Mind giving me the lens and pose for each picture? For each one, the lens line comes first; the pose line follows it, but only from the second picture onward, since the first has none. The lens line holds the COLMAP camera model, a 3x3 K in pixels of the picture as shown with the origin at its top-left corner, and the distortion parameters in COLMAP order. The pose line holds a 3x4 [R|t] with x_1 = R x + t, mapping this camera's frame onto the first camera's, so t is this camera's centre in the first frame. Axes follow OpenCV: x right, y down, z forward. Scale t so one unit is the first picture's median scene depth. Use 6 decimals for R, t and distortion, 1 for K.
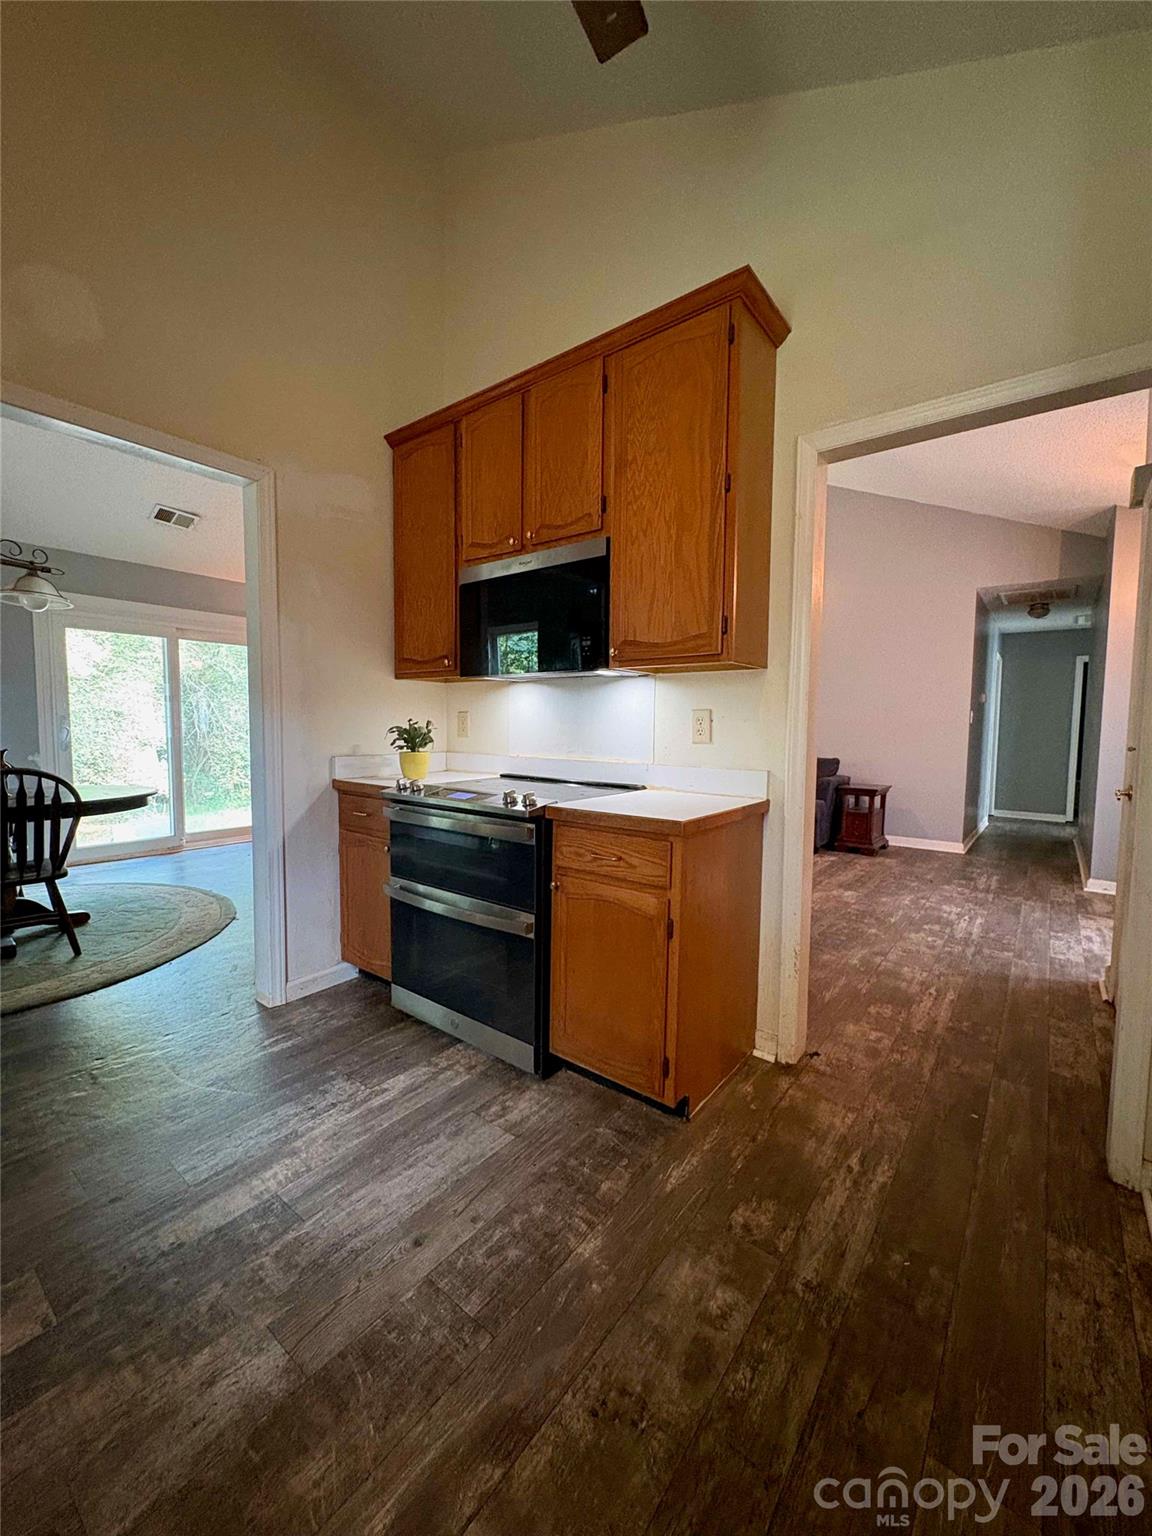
lens RADIAL K [[615.3, 0, 566.6], [0, 615.3, 762.9], [0, 0, 1]] dist [0.010796, 0.000365]
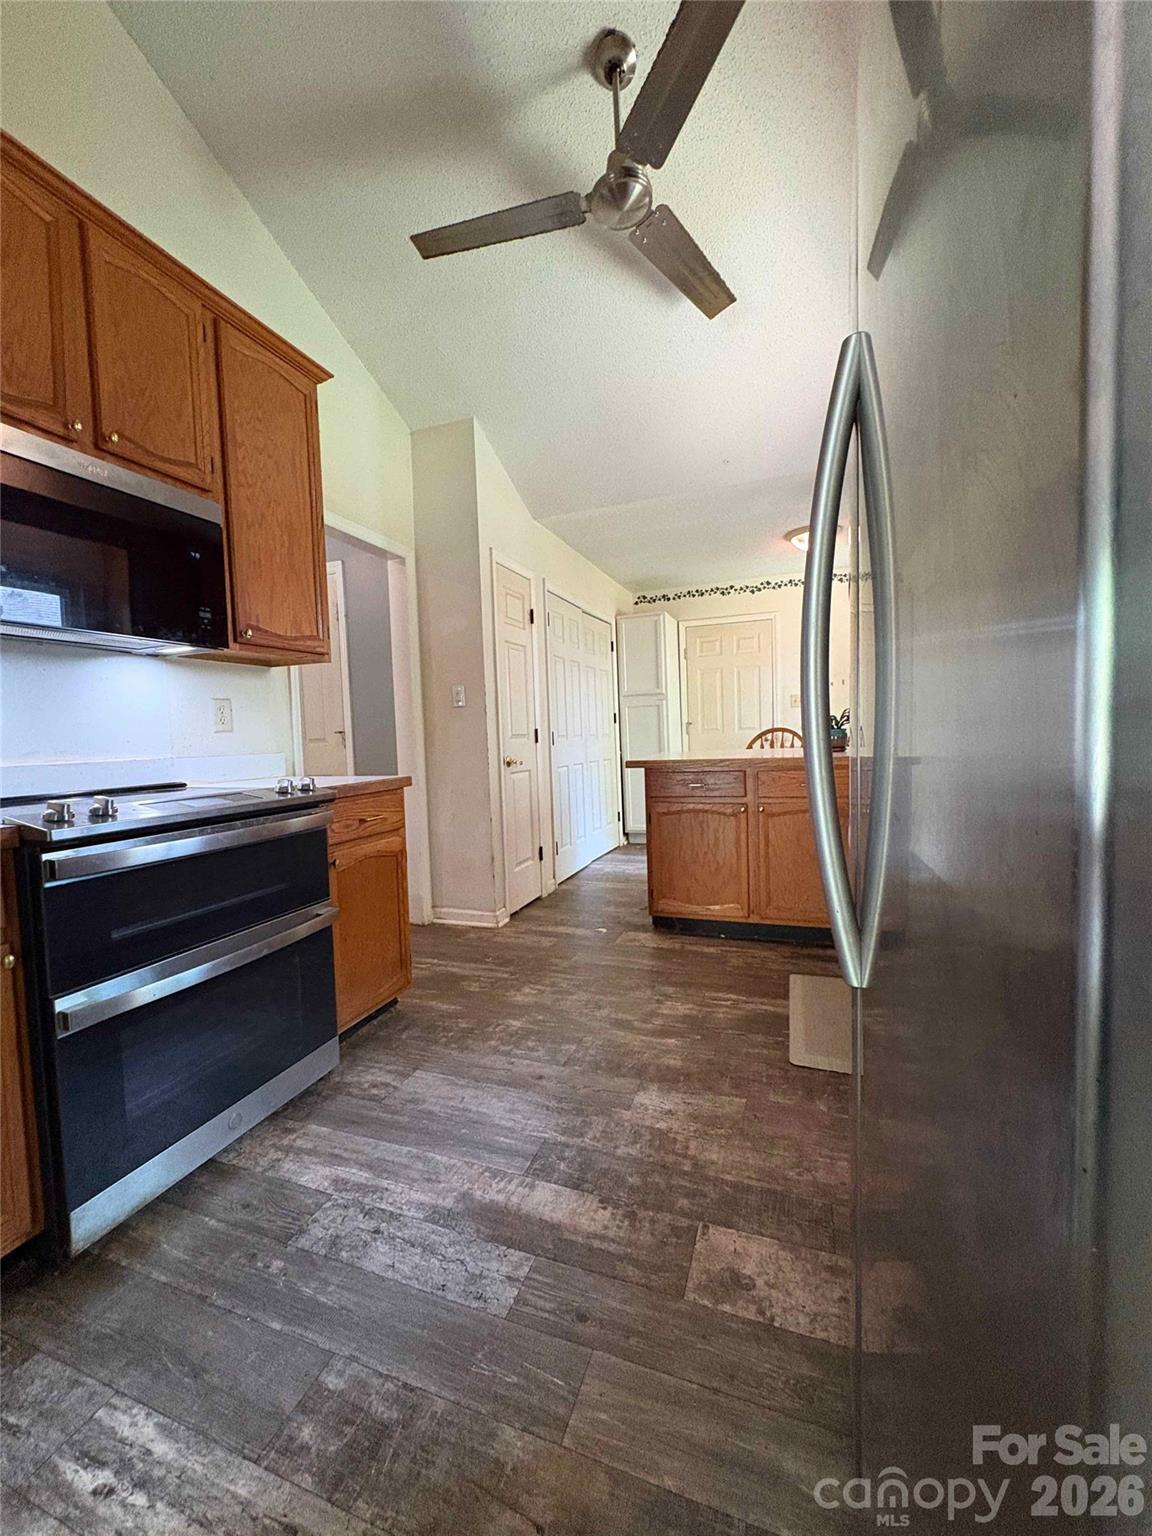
lens RADIAL K [[608.2, 0, 581.0], [0, 608.2, 760.7], [0, 0, 1]] dist [0.000016, 0.000117]
pose [[-0.318151, -0.038190, 0.947270, -1.440255], [0.093530, 0.993049, 0.071449, -0.003860], [-0.943415, 0.111330, -0.312368, 1.199478]]
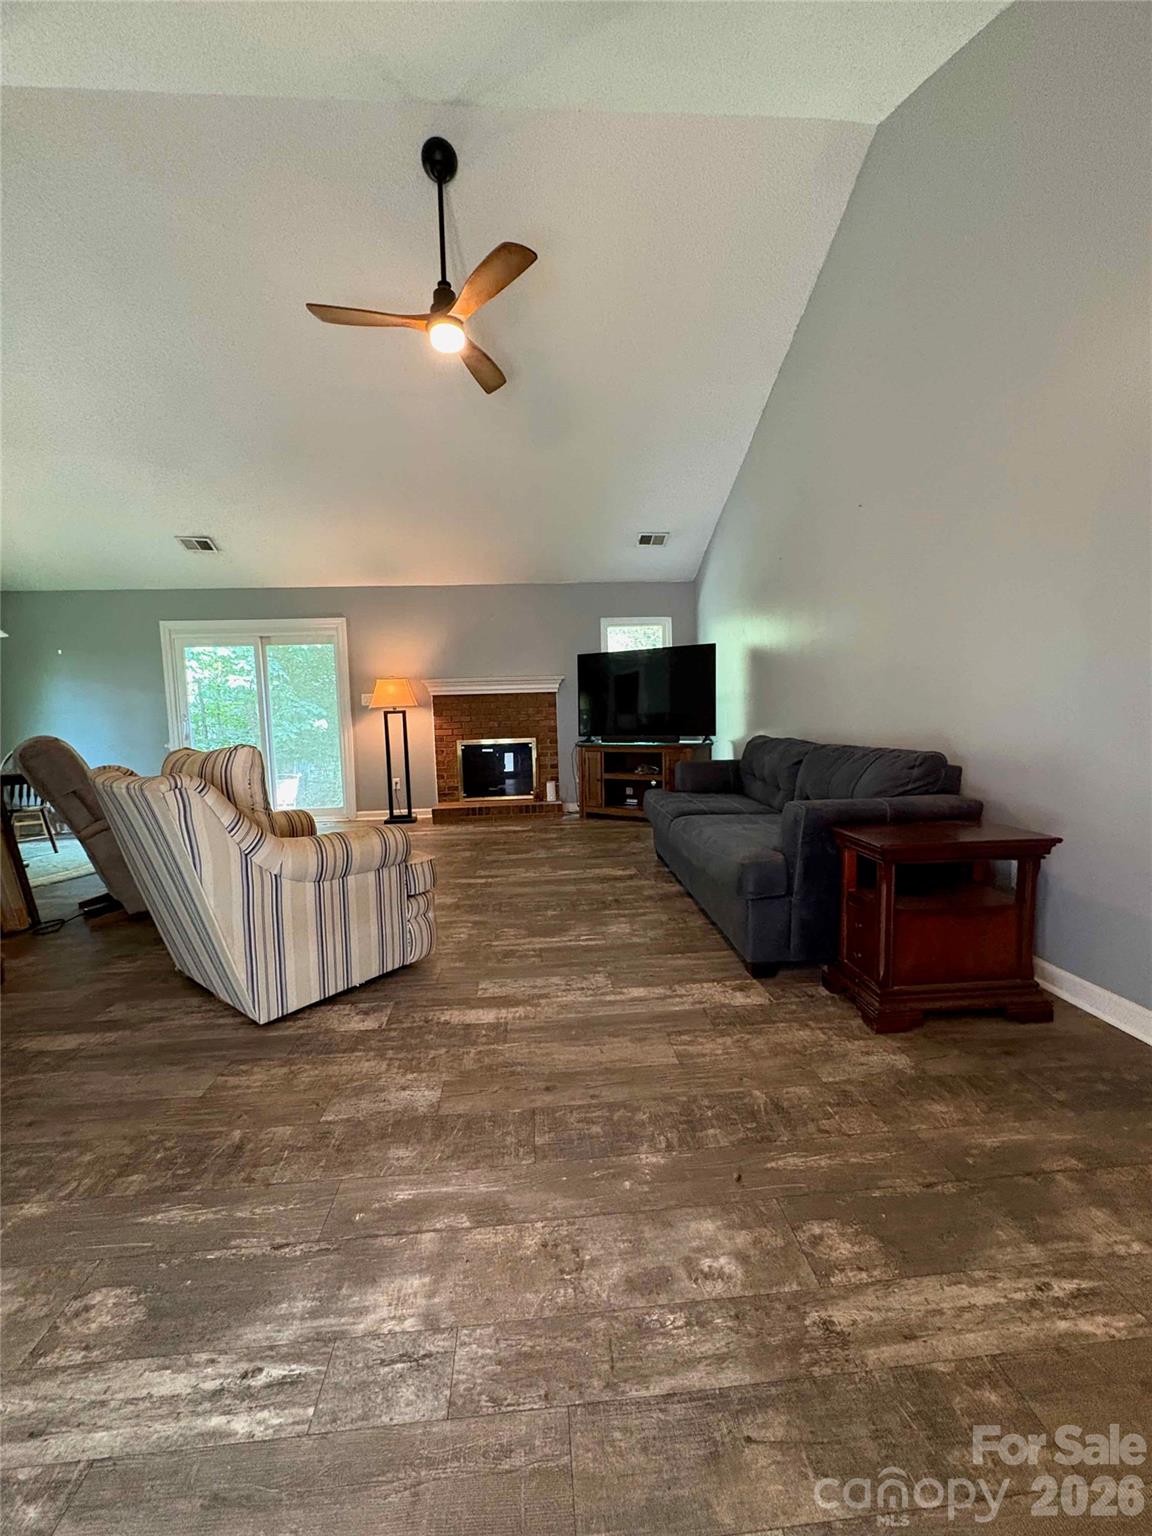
lens RADIAL K [[608.2, 0, 581.0], [0, 608.2, 760.7], [0, 0, 1]] dist [0.000016, 0.000117]
pose [[0.687401, 0.030138, -0.725652, 0.650964], [-0.015353, 0.999518, 0.026969, 0.073509], [0.726115, -0.007398, 0.687533, 0.195214]]
